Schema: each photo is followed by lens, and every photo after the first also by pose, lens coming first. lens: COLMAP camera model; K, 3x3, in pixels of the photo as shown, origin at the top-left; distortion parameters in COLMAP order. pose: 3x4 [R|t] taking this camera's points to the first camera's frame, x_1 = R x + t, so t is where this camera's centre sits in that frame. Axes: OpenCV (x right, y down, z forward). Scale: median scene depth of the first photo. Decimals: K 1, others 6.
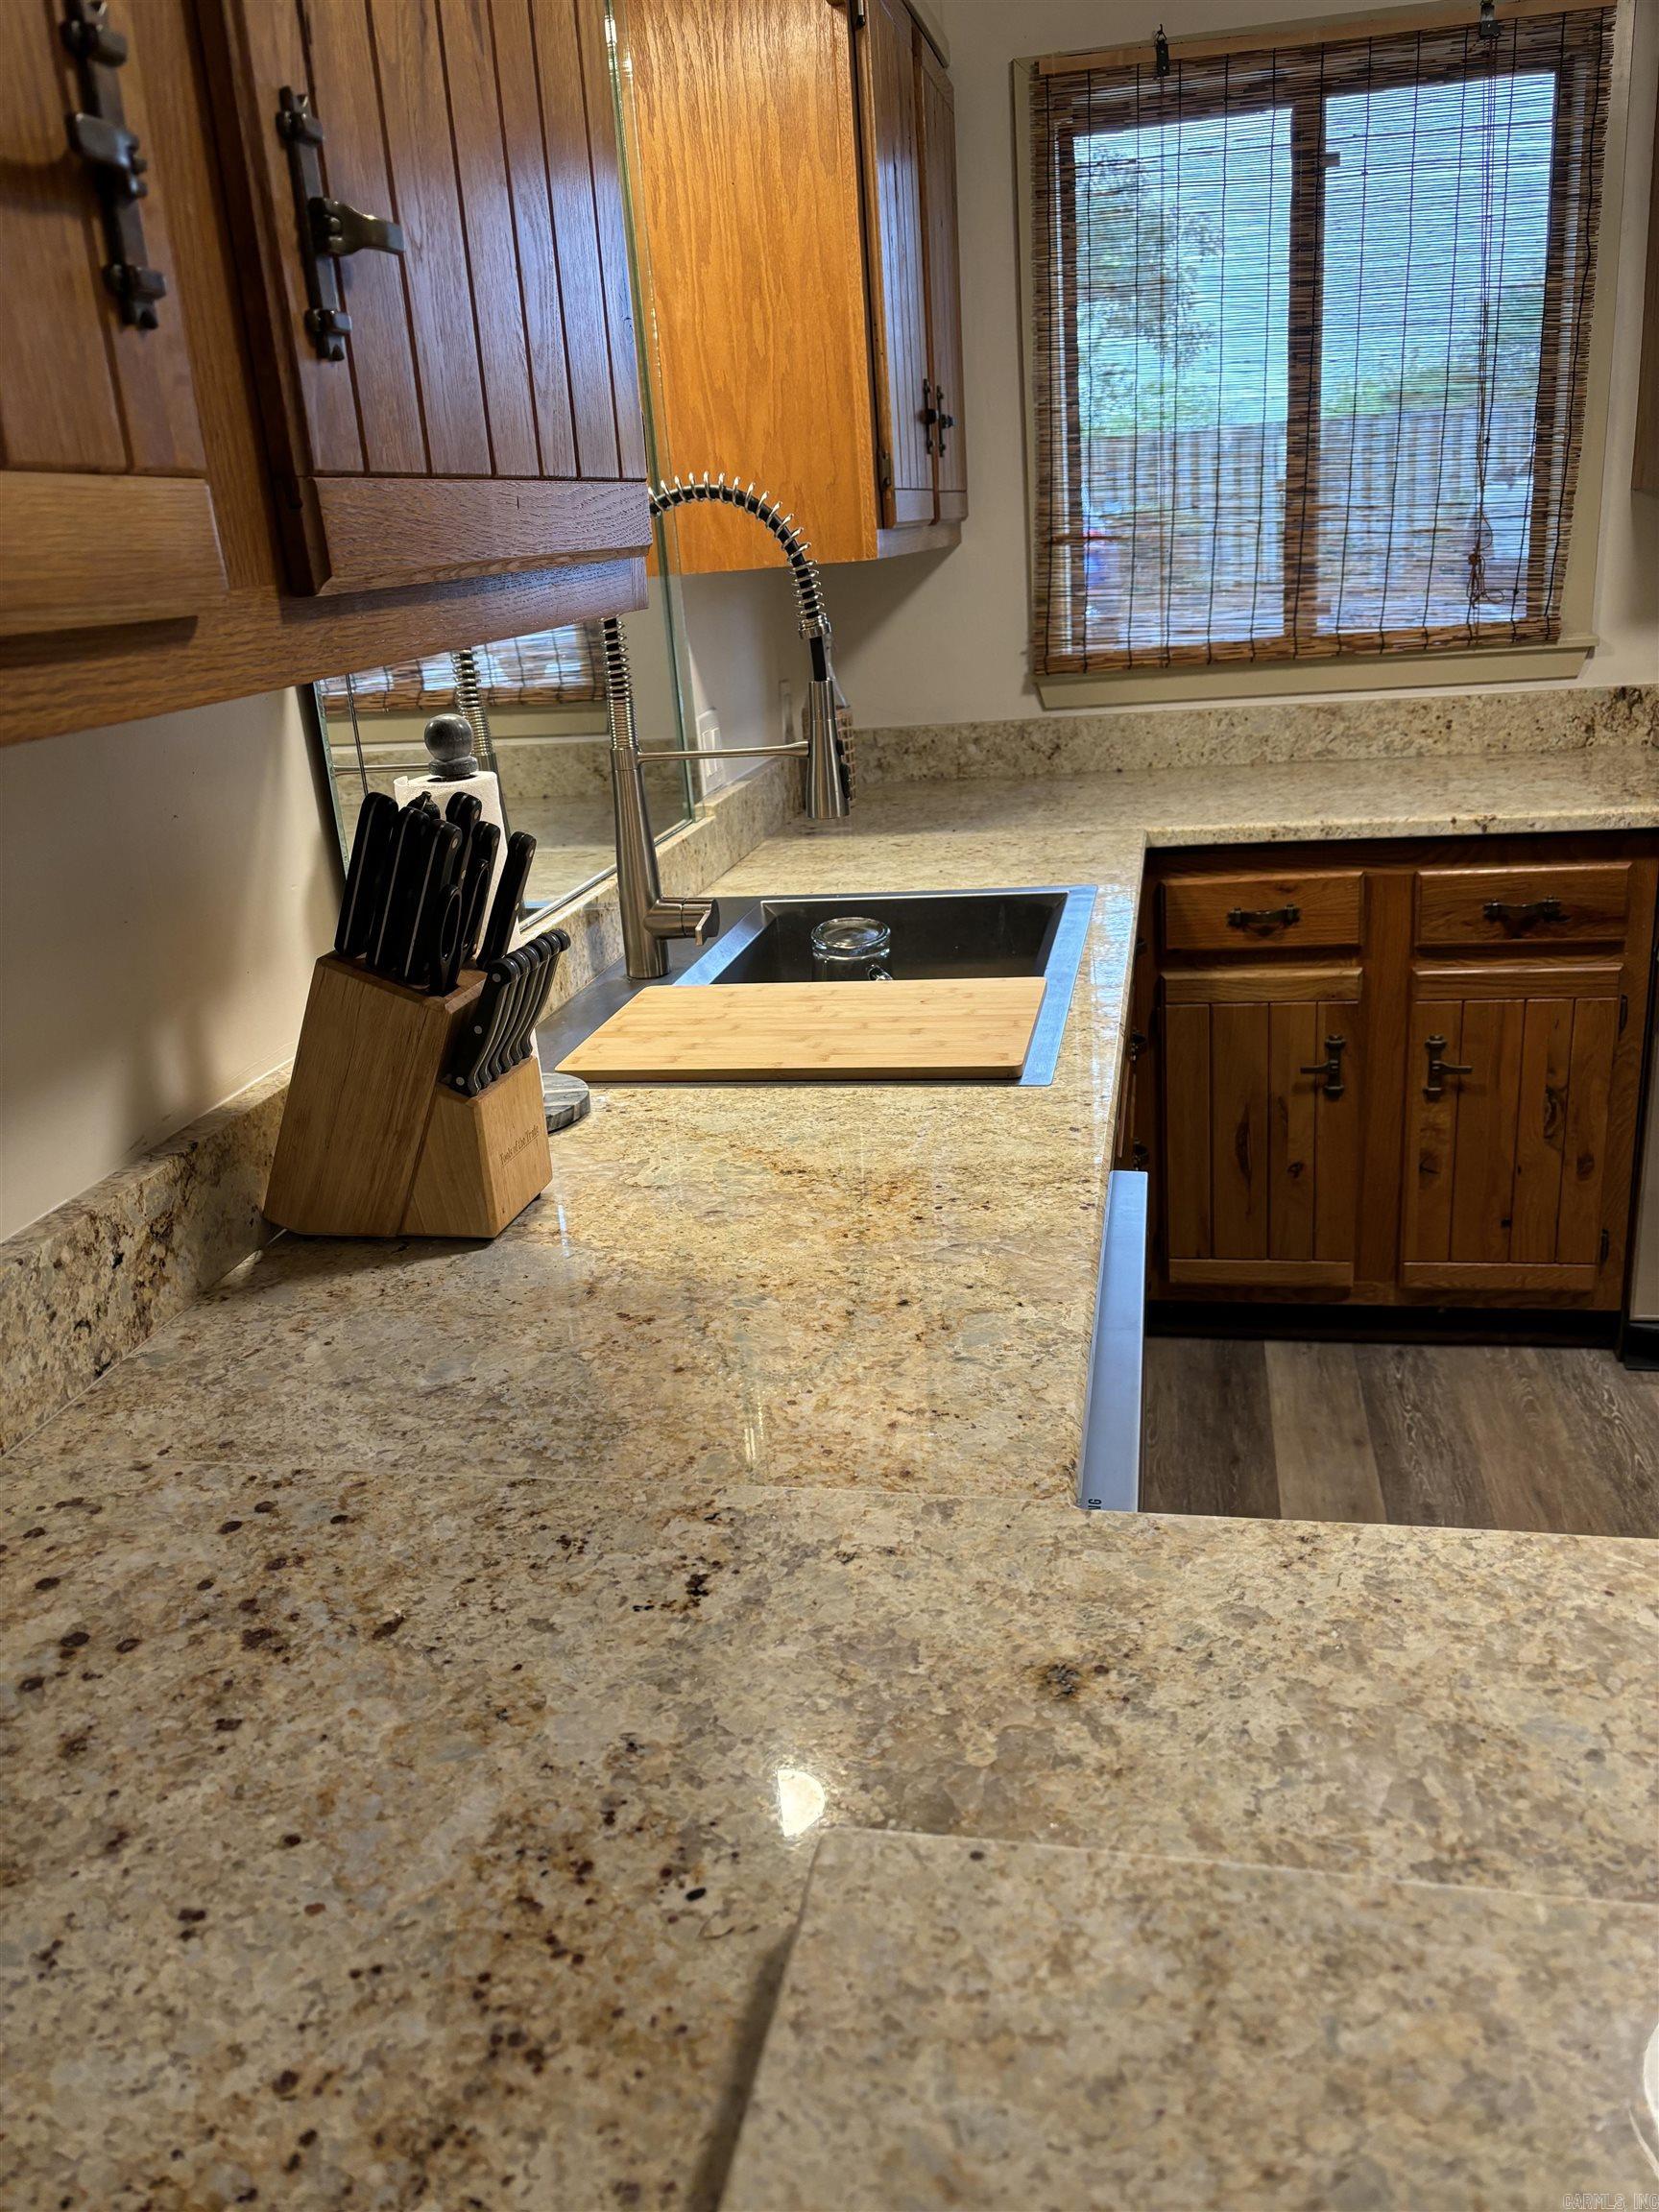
lens RADIAL K [[1673.6, 0, 788.8], [0, 1673.6, 1099.4], [0, 0, 1]] dist [0.041563, -0.054732]
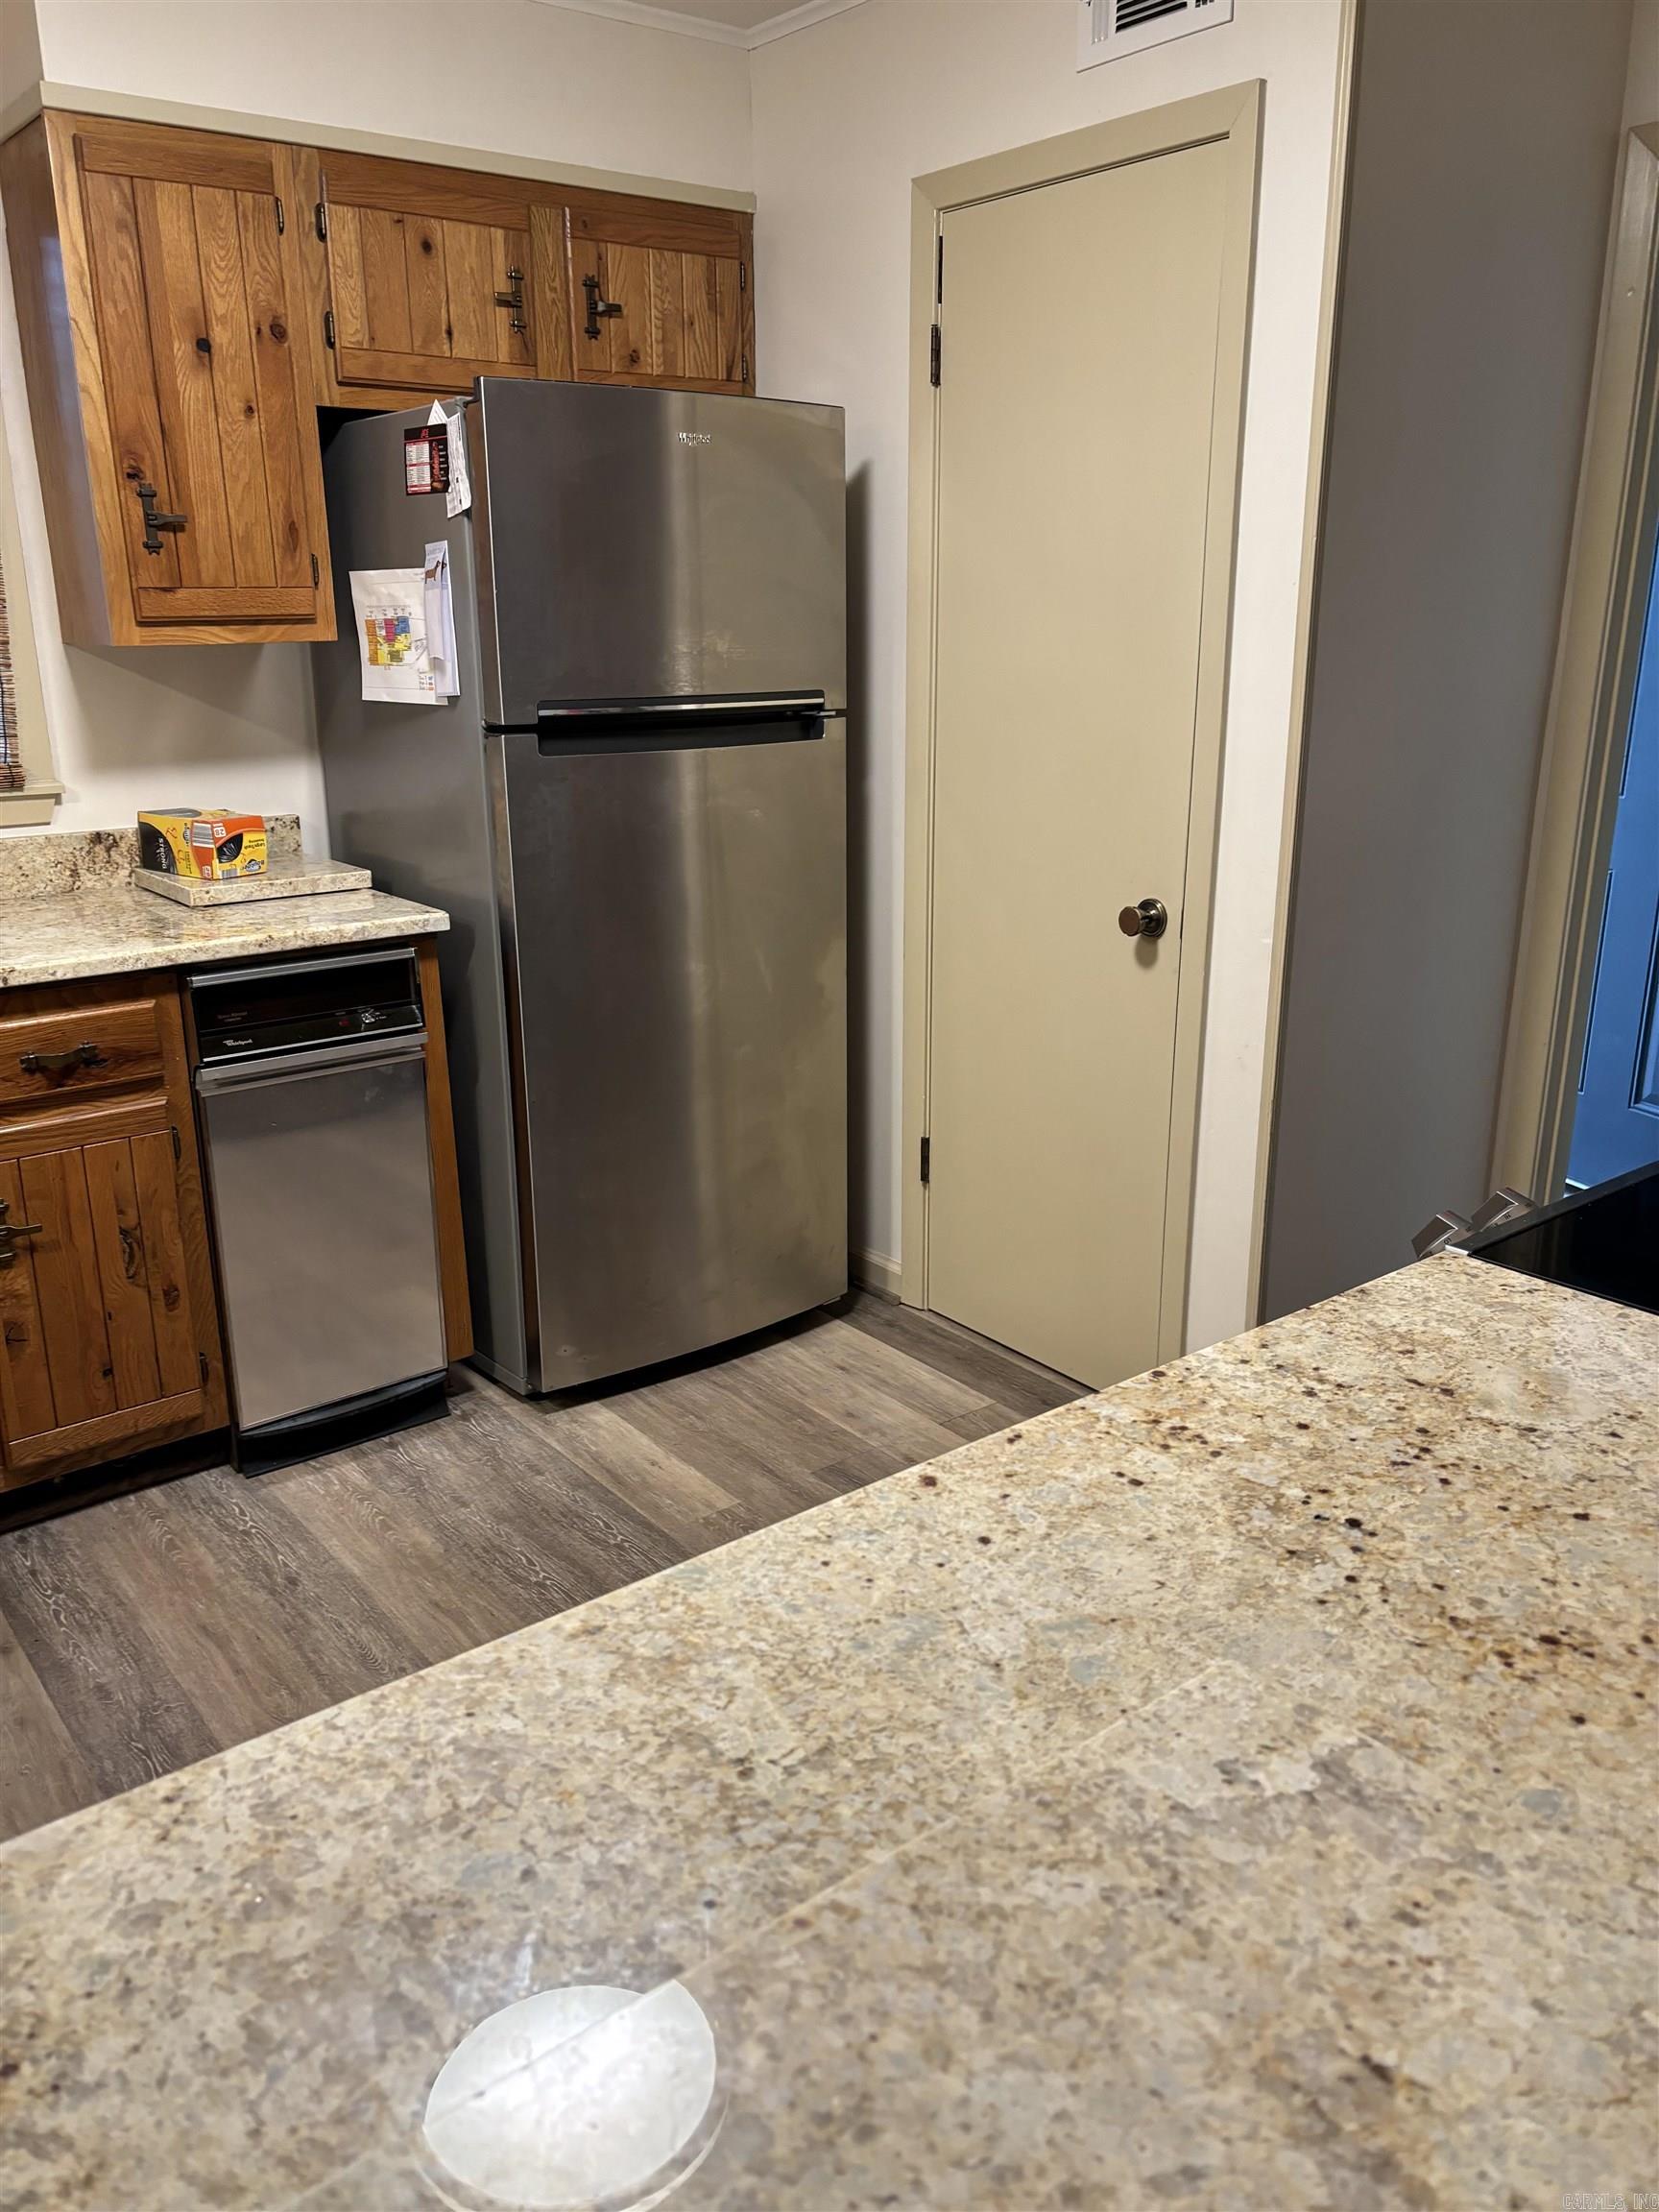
lens RADIAL K [[1673.6, 0, 826.0], [0, 1673.6, 1109.2], [0, 0, 1]] dist [0.041563, -0.054732]
pose [[0.635122, -0.151933, 0.757322, -0.075012], [0.205570, 0.978351, 0.023876, -0.037669], [-0.744554, 0.140518, 0.652605, 0.072031]]
